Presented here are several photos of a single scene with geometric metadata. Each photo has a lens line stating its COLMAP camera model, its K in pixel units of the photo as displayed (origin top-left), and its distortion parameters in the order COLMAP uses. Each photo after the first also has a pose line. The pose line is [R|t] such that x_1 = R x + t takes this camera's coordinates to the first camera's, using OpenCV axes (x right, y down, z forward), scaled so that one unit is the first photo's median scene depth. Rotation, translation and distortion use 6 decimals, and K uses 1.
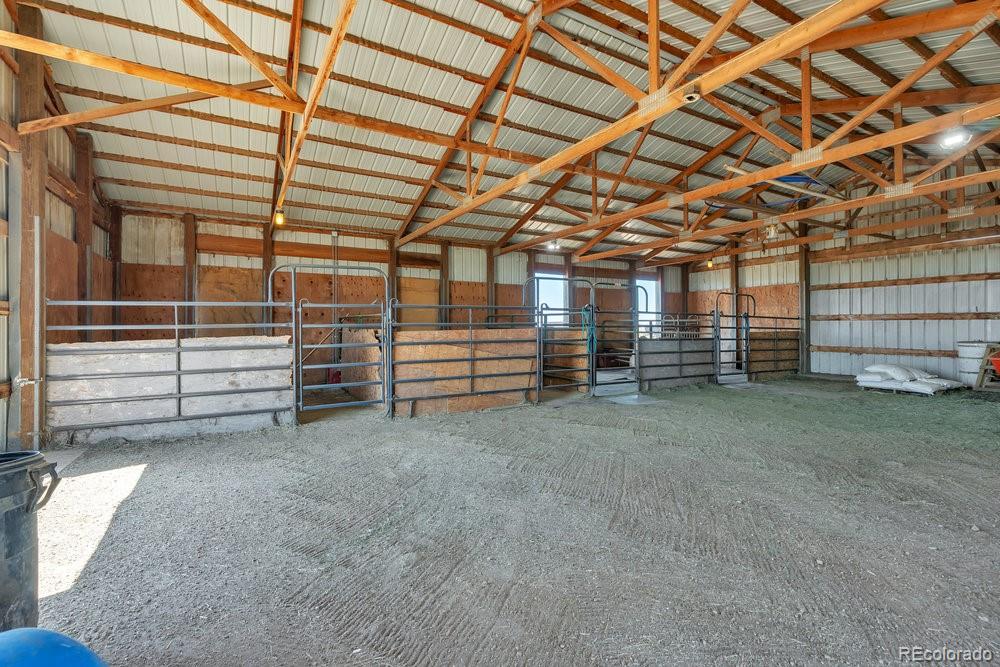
lens RADIAL K [[459.3, 0, 504.0], [0, 459.3, 349.5], [0, 0, 1]] dist [-0.001625, -0.000039]
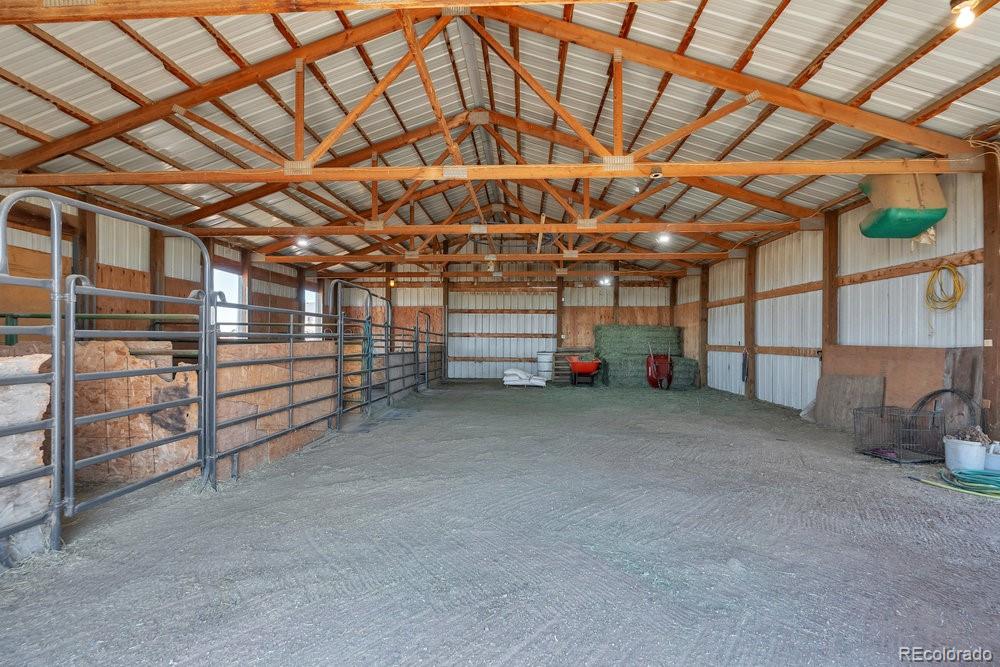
lens RADIAL K [[459.3, 0, 504.0], [0, 459.3, 349.5], [0, 0, 1]] dist [-0.001625, -0.000039]
pose [[0.537197, -0.007472, 0.843424, -0.371486], [0.034228, 0.999330, -0.012947, -0.008343], [-0.842762, 0.035824, 0.537092, 0.237086]]
